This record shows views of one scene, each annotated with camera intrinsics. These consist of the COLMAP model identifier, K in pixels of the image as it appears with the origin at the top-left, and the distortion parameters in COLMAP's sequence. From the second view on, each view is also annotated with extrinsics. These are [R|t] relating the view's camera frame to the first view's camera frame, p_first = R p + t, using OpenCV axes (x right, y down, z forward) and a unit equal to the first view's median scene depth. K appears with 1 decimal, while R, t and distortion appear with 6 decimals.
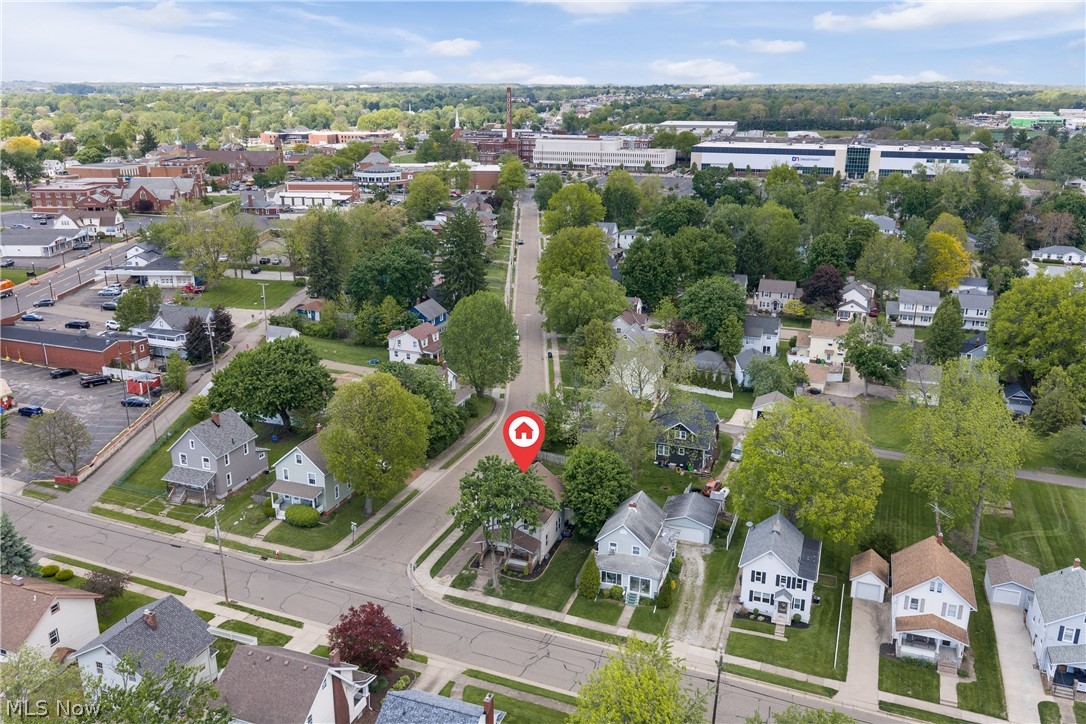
lens RADIAL K [[824.1, 0, 542.4], [0, 824.1, 366.1], [0, 0, 1]] dist [0.007421, -0.013794]
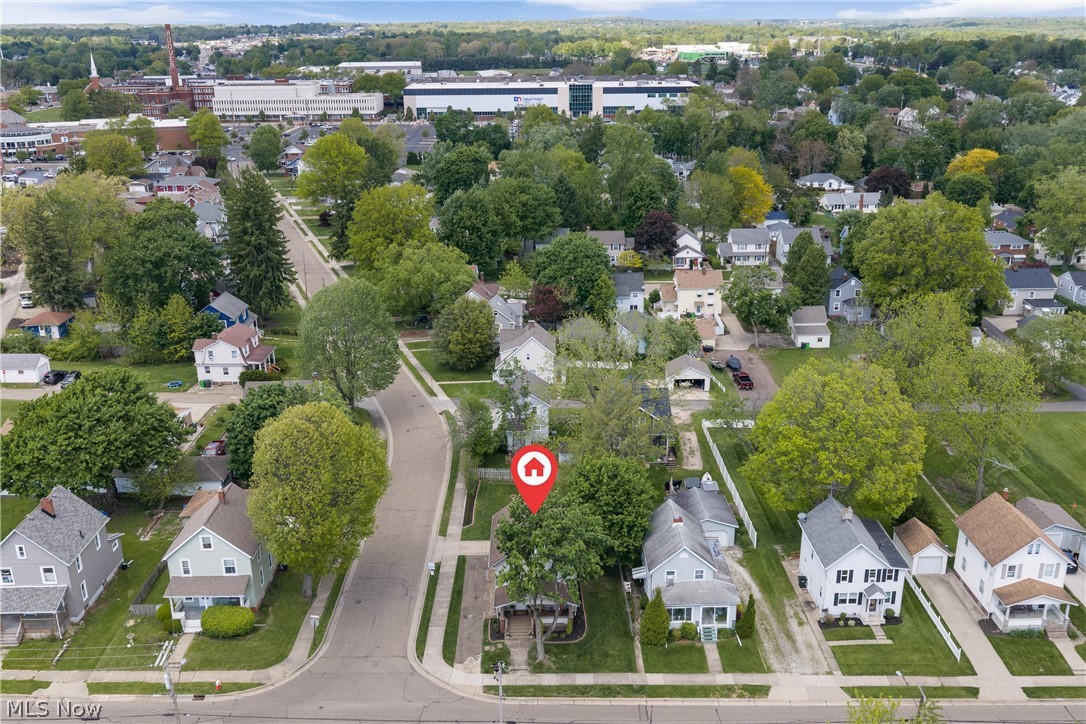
lens RADIAL K [[906.0, 0, 543.5], [0, 906.0, 358.6], [0, 0, 1]] dist [0.009358, -0.012207]
pose [[0.934954, -0.130981, 0.329705, -0.169816], [0.122028, 0.991375, 0.047804, -0.028446], [-0.333123, -0.004462, 0.942873, 0.116771]]
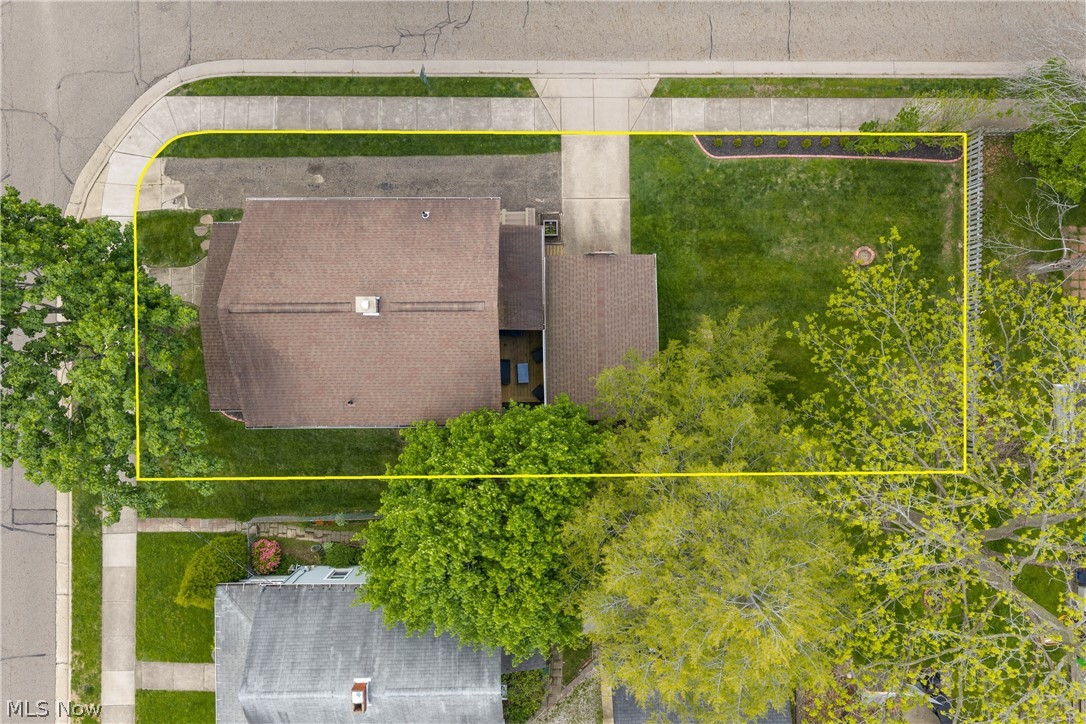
lens RADIAL K [[906.0, 0, 543.1], [0, 906.0, 360.1], [0, 0, 1]] dist [0.009358, -0.012207]
pose [[0.352911, 0.934602, -0.044418, 0.021800], [-0.300486, 0.158167, 0.940580, -0.103898], [0.886094, -0.318594, 0.336654, 0.577390]]
